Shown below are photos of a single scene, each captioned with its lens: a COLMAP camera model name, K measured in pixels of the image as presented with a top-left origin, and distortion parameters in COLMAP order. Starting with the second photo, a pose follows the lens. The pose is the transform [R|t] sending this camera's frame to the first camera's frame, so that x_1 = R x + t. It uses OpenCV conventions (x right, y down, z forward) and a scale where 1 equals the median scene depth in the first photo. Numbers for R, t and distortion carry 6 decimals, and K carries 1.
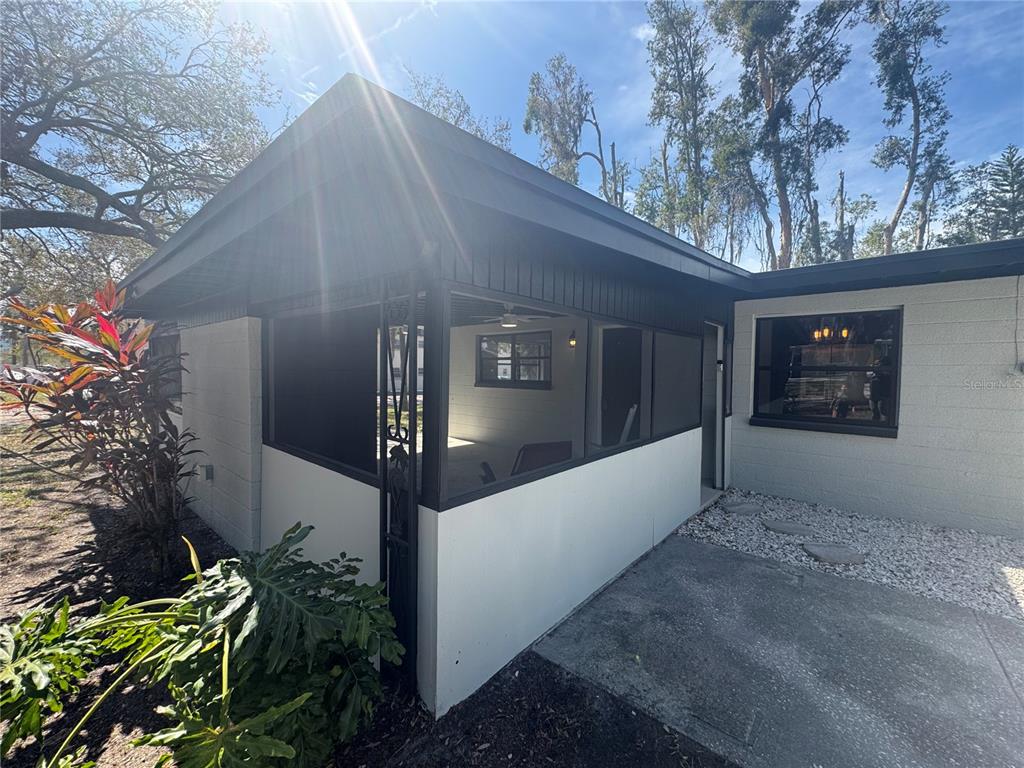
lens RADIAL K [[408.5, 0, 505.2], [0, 408.5, 384.1], [0, 0, 1]] dist [-0.001987, 0.000944]
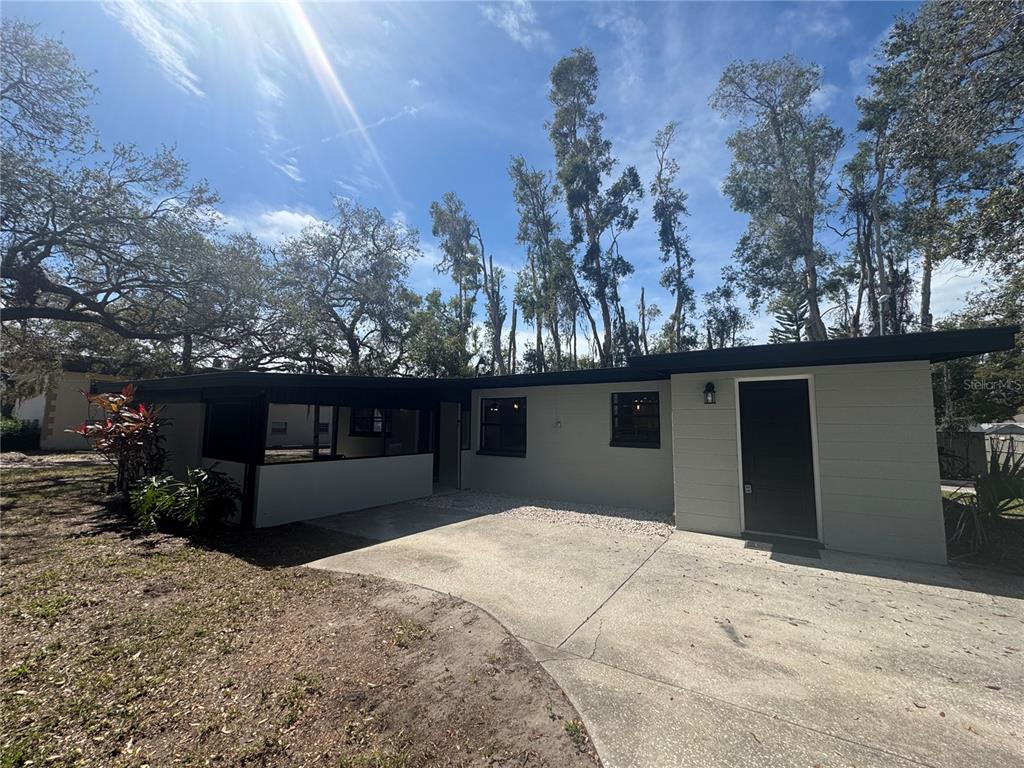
lens RADIAL K [[408.5, 0, 505.9], [0, 408.5, 384.2], [0, 0, 1]] dist [-0.001987, 0.000944]
pose [[0.990685, 0.014558, 0.135393, 0.167264], [0.003672, 0.991051, -0.133432, 0.010653], [-0.136124, 0.132686, 0.981766, -0.328662]]
